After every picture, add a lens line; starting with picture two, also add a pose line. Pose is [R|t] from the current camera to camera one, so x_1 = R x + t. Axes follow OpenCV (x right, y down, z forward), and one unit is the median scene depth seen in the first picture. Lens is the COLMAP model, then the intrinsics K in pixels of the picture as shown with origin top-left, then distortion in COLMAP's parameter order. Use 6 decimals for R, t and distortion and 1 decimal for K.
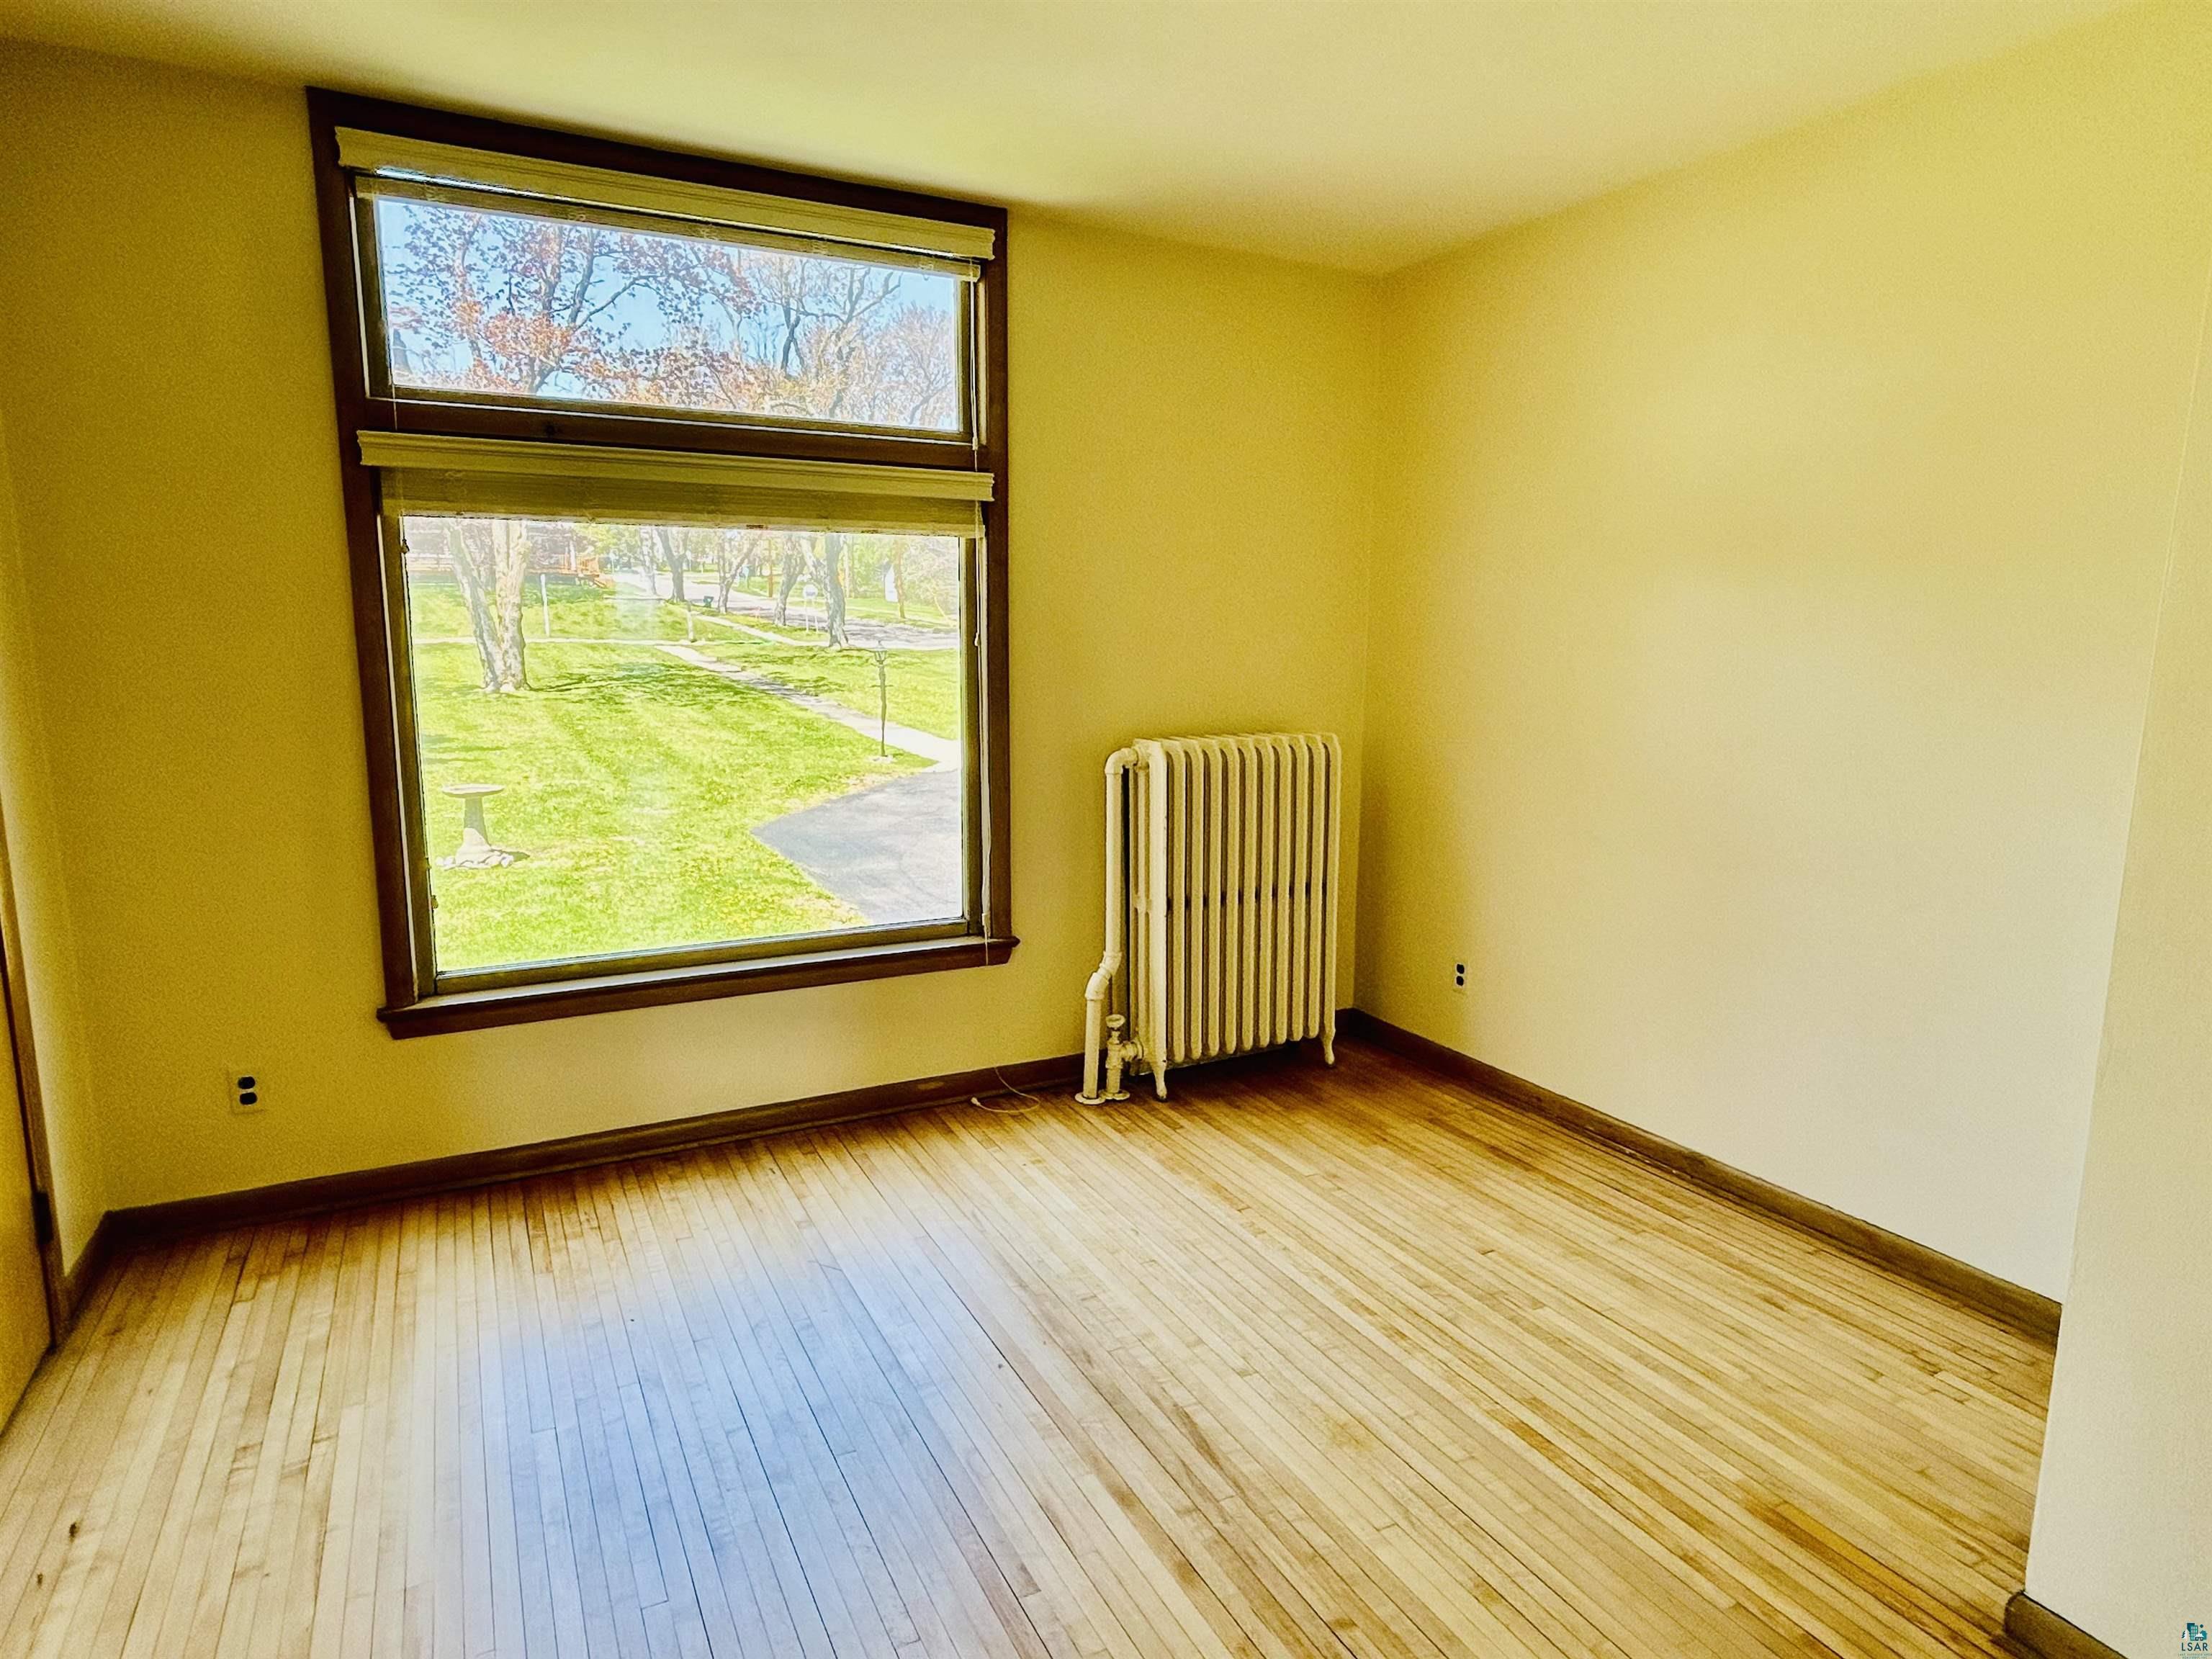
lens RADIAL K [[1236.3, 0, 1014.1], [0, 1236.3, 830.3], [0, 0, 1]] dist [0.005197, 0.004795]
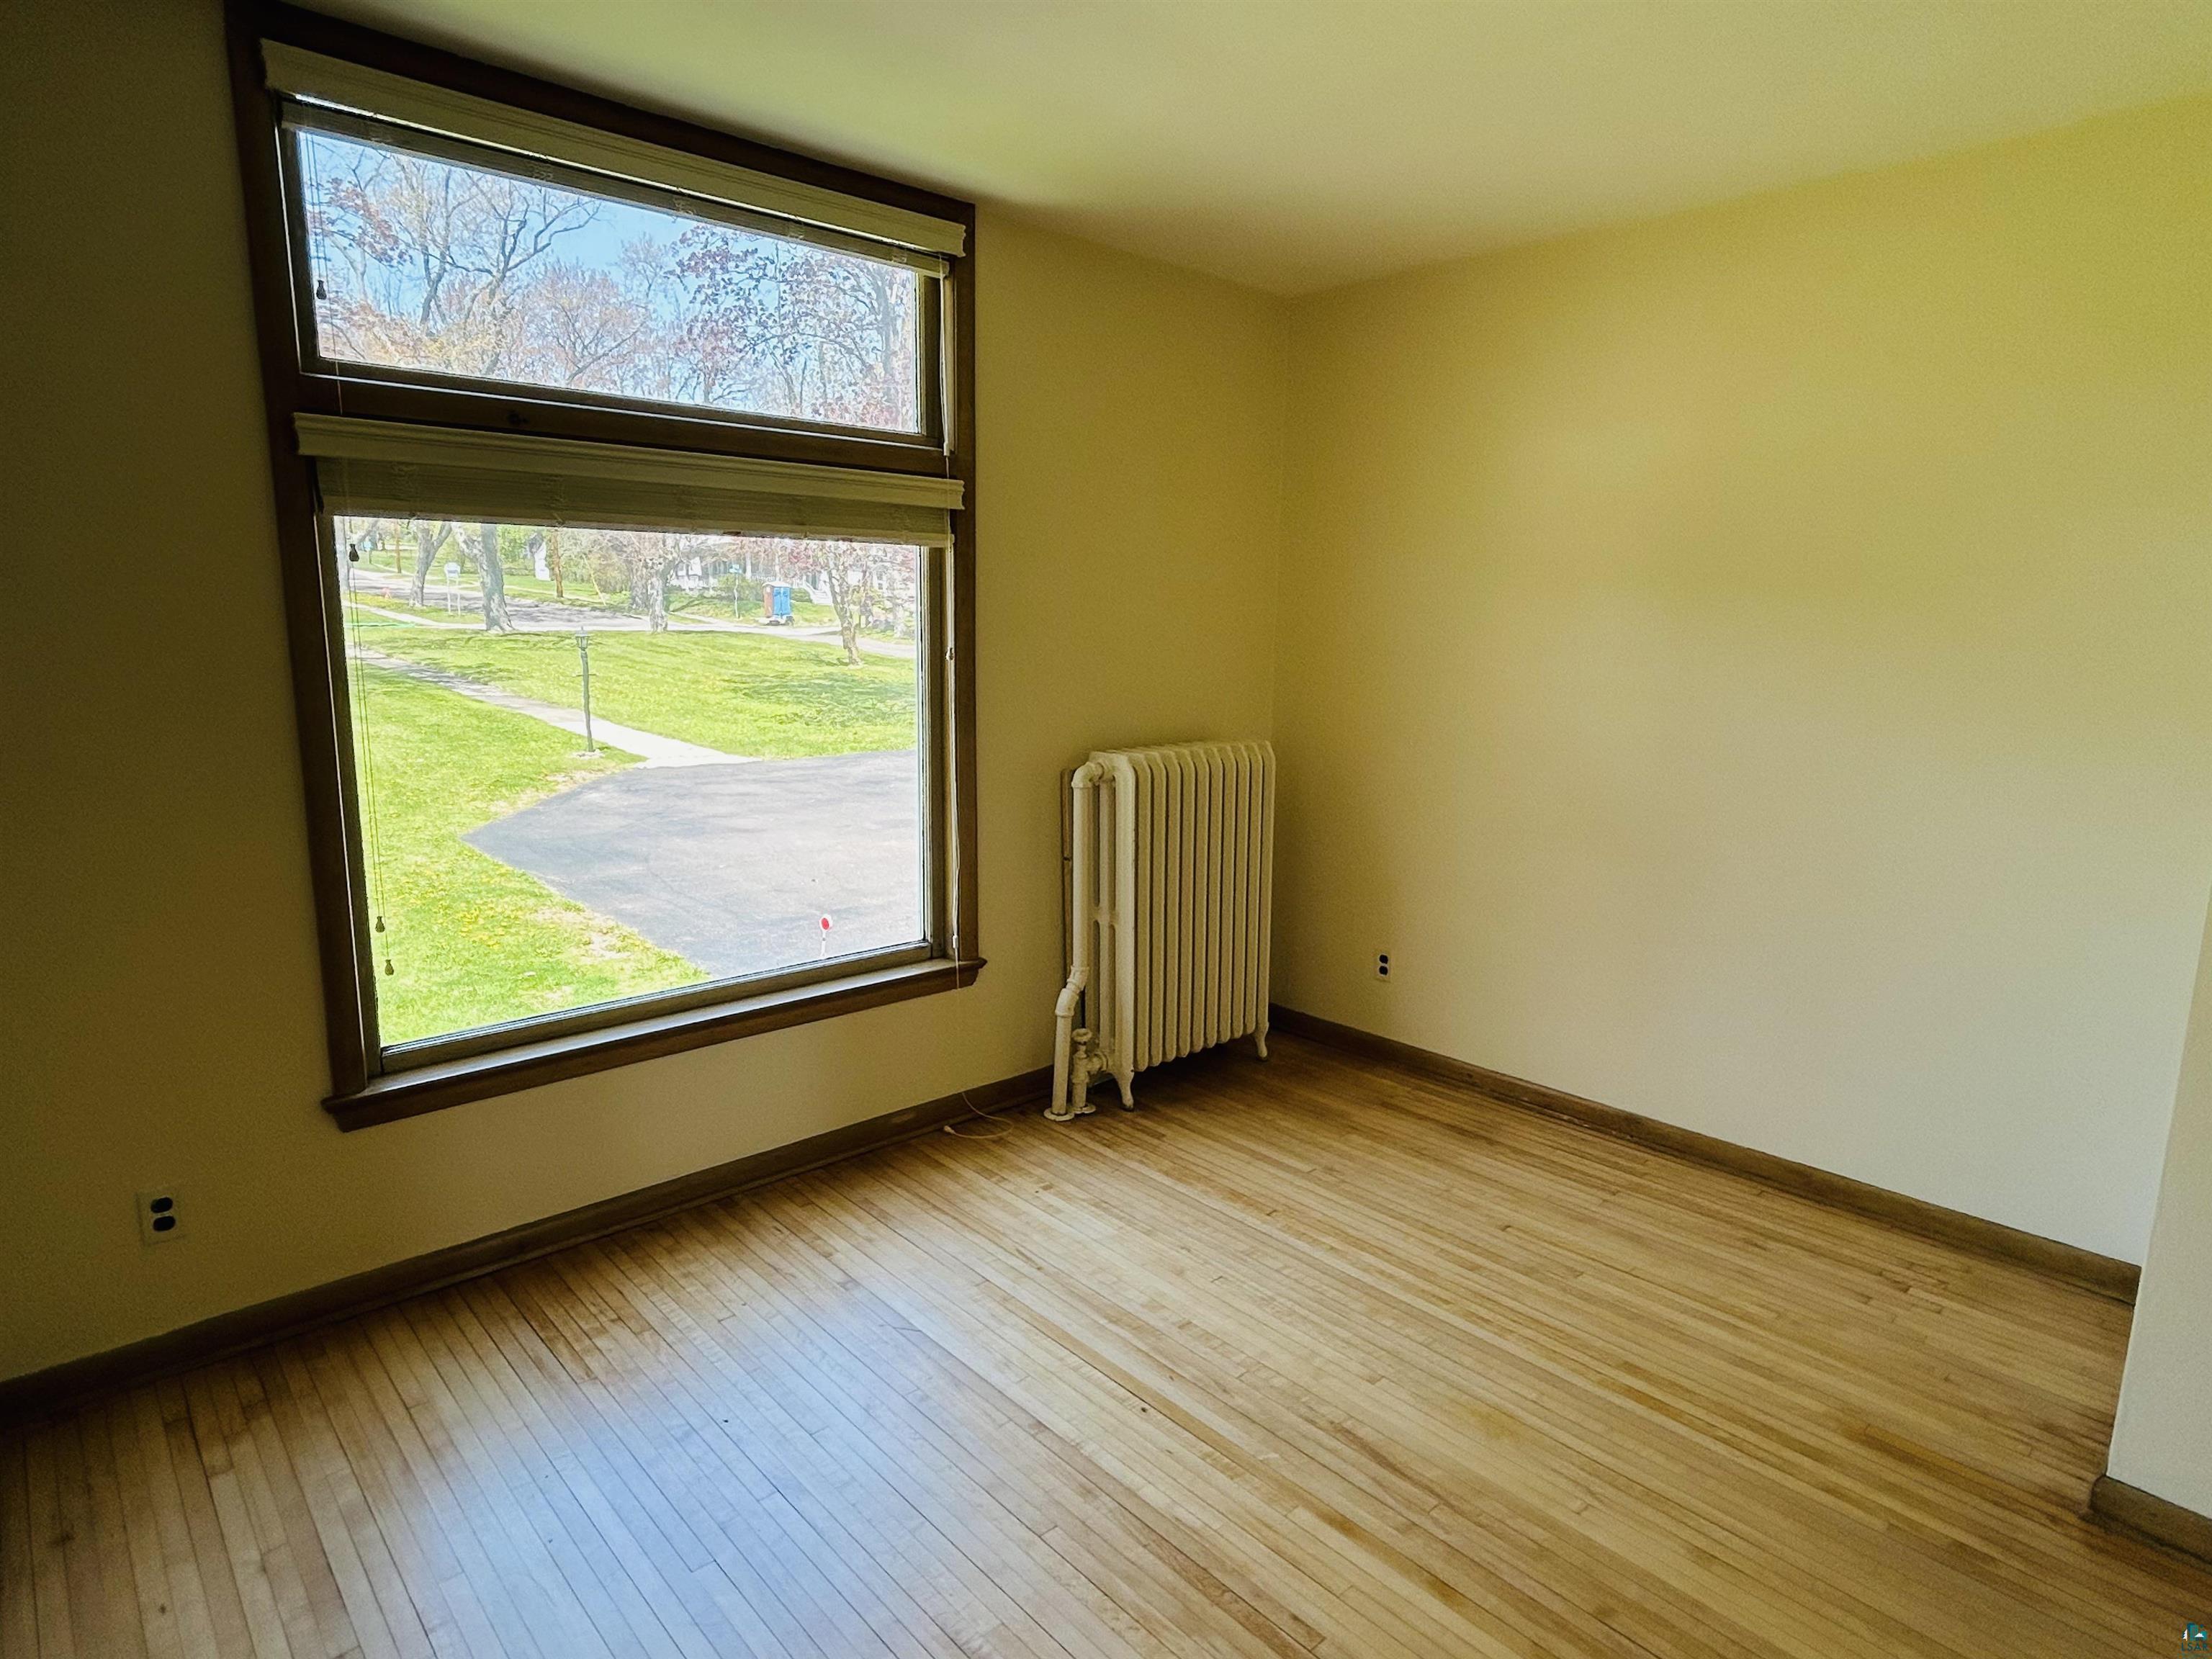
lens RADIAL K [[1236.3, 0, 1045.8], [0, 1236.3, 839.7], [0, 0, 1]] dist [0.005197, 0.004795]
pose [[0.966207, -0.041273, 0.254442, -0.230979], [0.036518, 0.999059, 0.023384, -0.032541], [-0.255168, -0.013302, 0.966805, 0.055068]]
